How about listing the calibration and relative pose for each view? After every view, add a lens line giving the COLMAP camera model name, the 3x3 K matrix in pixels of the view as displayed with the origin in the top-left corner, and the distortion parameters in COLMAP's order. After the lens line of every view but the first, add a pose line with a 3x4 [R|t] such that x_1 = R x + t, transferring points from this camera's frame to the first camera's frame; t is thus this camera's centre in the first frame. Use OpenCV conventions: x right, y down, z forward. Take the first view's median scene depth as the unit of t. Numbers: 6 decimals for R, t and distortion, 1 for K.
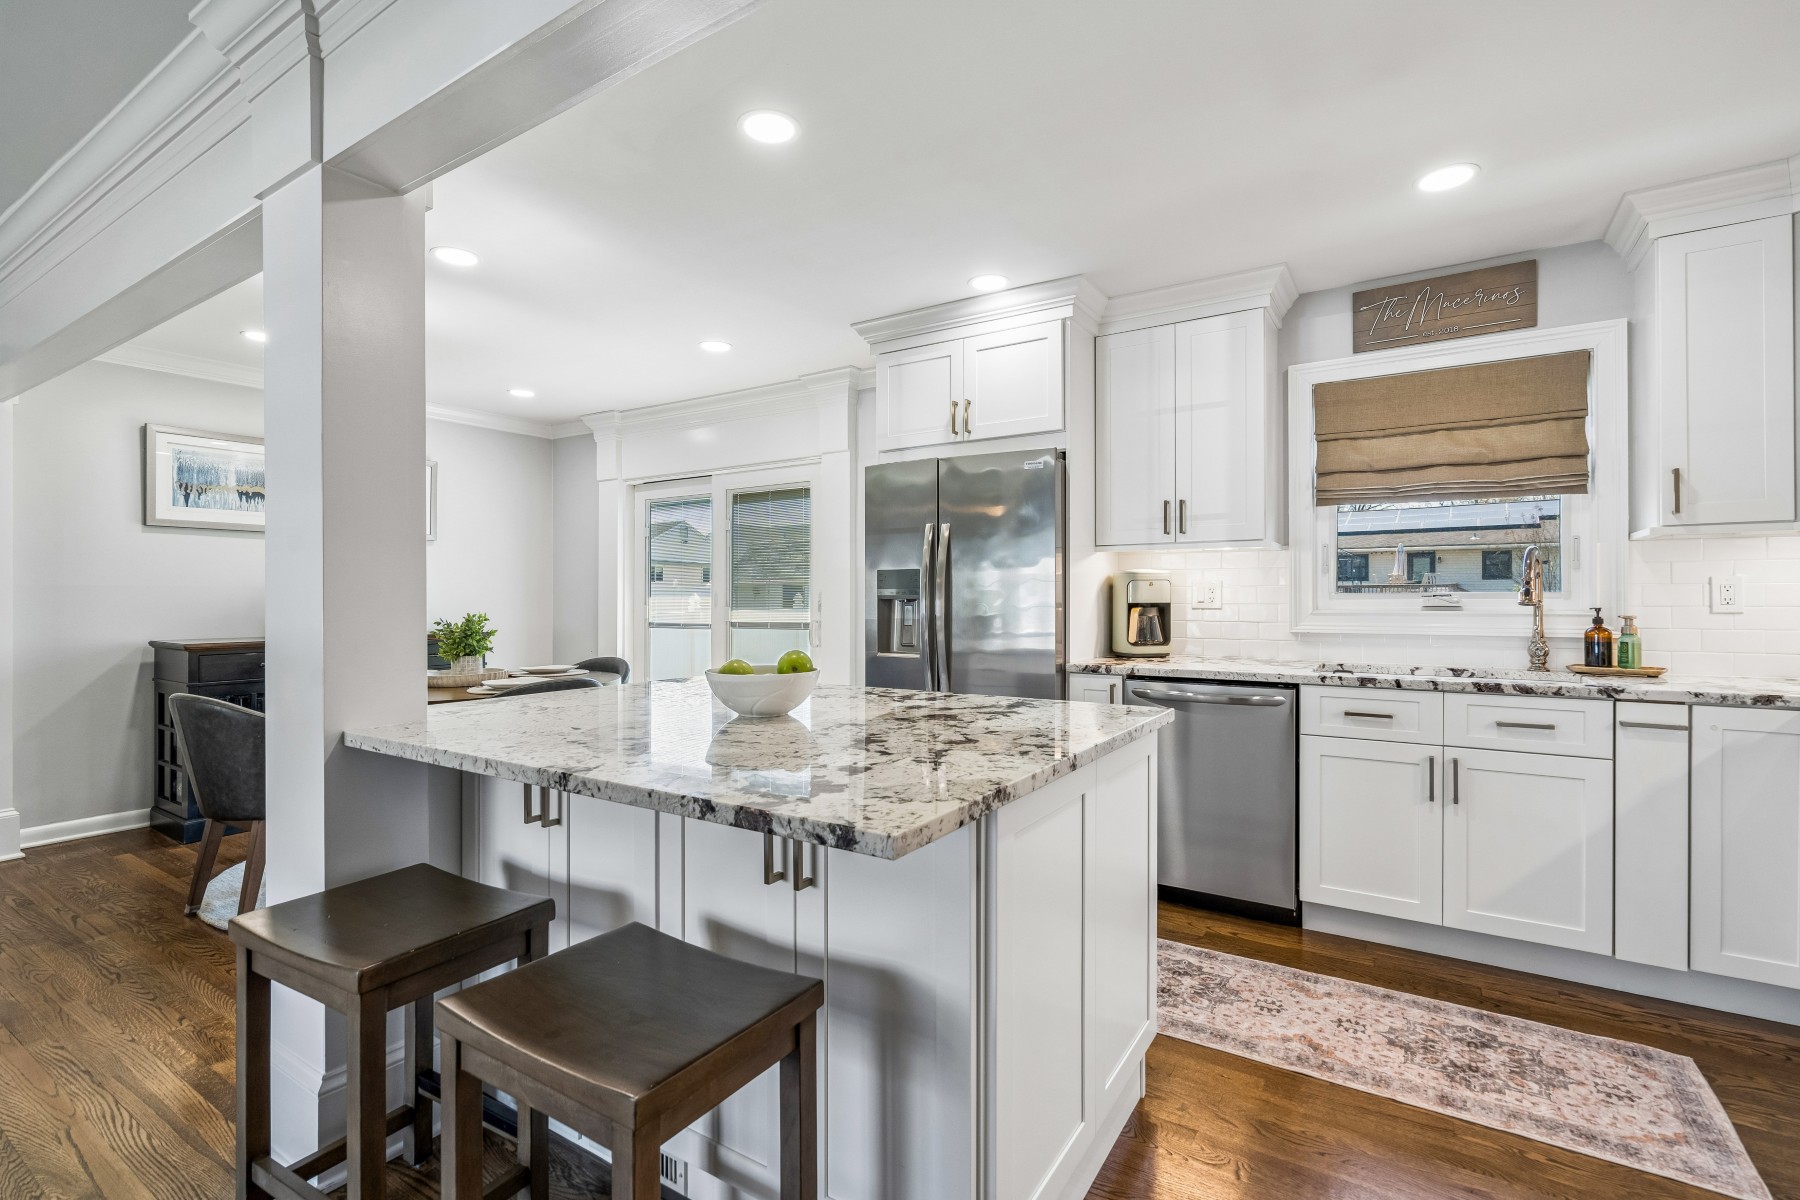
lens RADIAL K [[819.7, 0, 899.9], [0, 819.7, 589.5], [0, 0, 1]] dist [-0.005333, 0.001720]
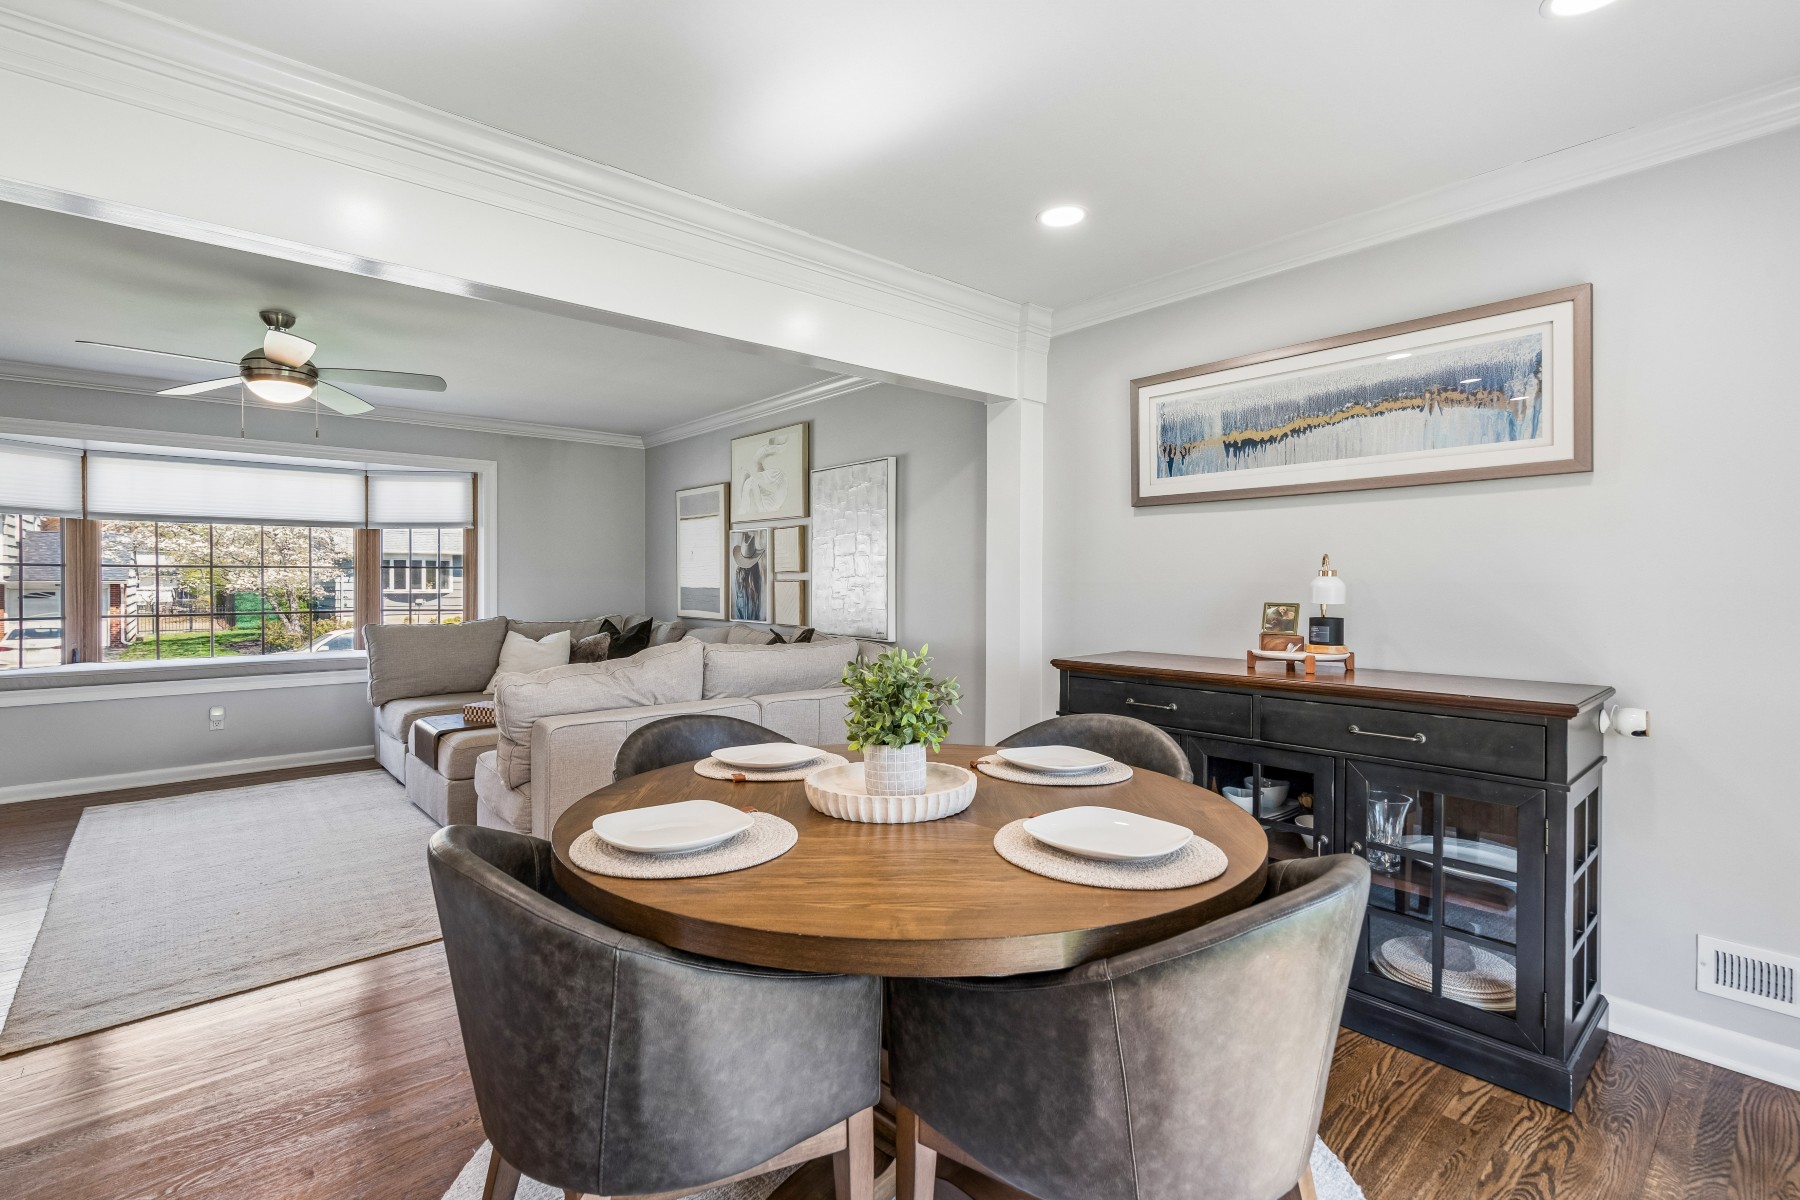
lens RADIAL K [[819.7, 0, 903.0], [0, 819.7, 593.4], [0, 0, 1]] dist [-0.005333, 0.001720]
pose [[-0.269522, 0.016367, -0.962855, -0.094567], [0.008661, 0.999856, 0.014572, -0.008553], [0.962955, -0.004412, -0.269625, 1.141844]]
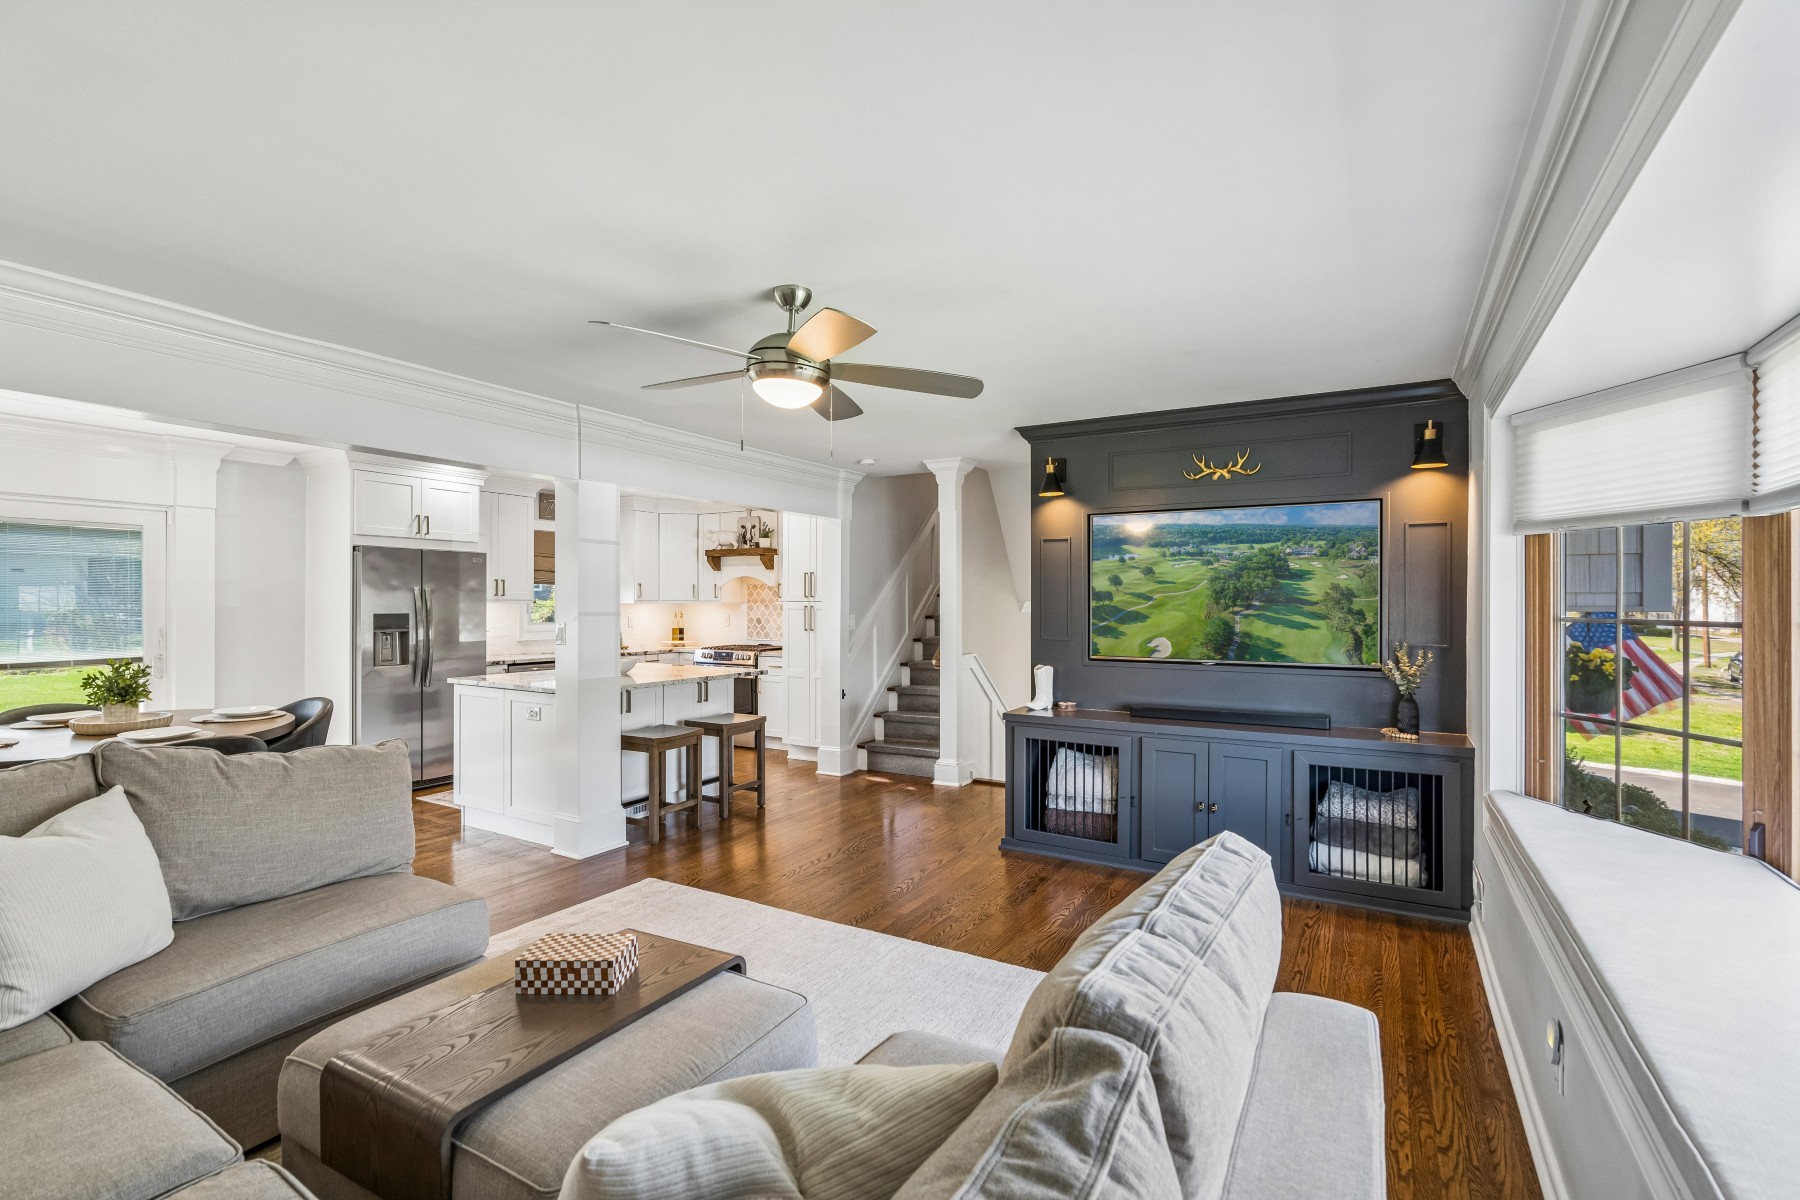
lens RADIAL K [[819.7, 0, 881.1], [0, 819.7, 602.9], [0, 0, 1]] dist [-0.005333, 0.001720]
pose [[-0.025356, -0.000565, 0.999678, -1.601949], [-0.011812, 0.999930, 0.000266, -0.056244], [-0.999609, -0.011801, -0.025361, 0.081507]]
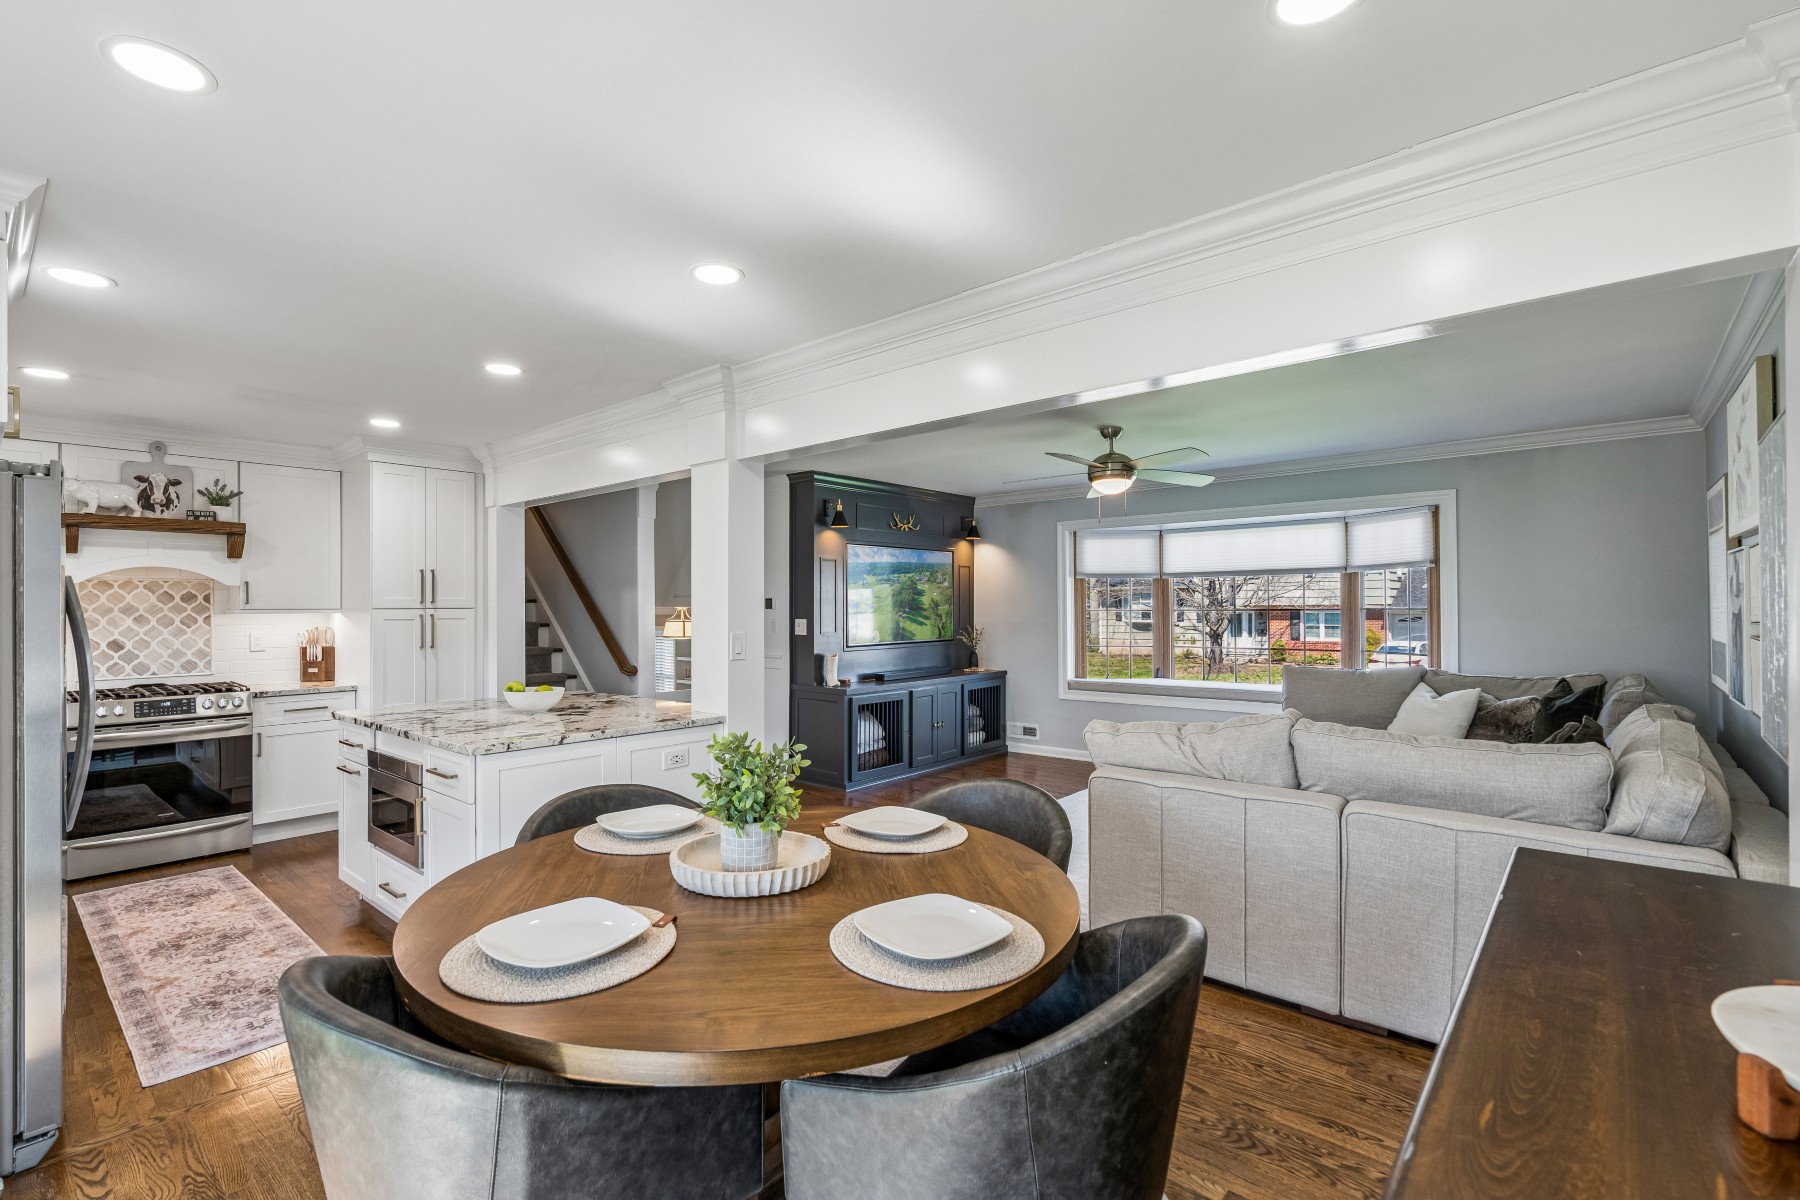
lens RADIAL K [[819.7, 0, 906.7], [0, 819.7, 605.8], [0, 0, 1]] dist [-0.005333, 0.001720]
pose [[-0.990303, 0.008367, 0.138675, -0.703969], [0.006995, 0.999922, -0.010380, -0.041624], [-0.138751, -0.009309, -0.990284, 1.495318]]
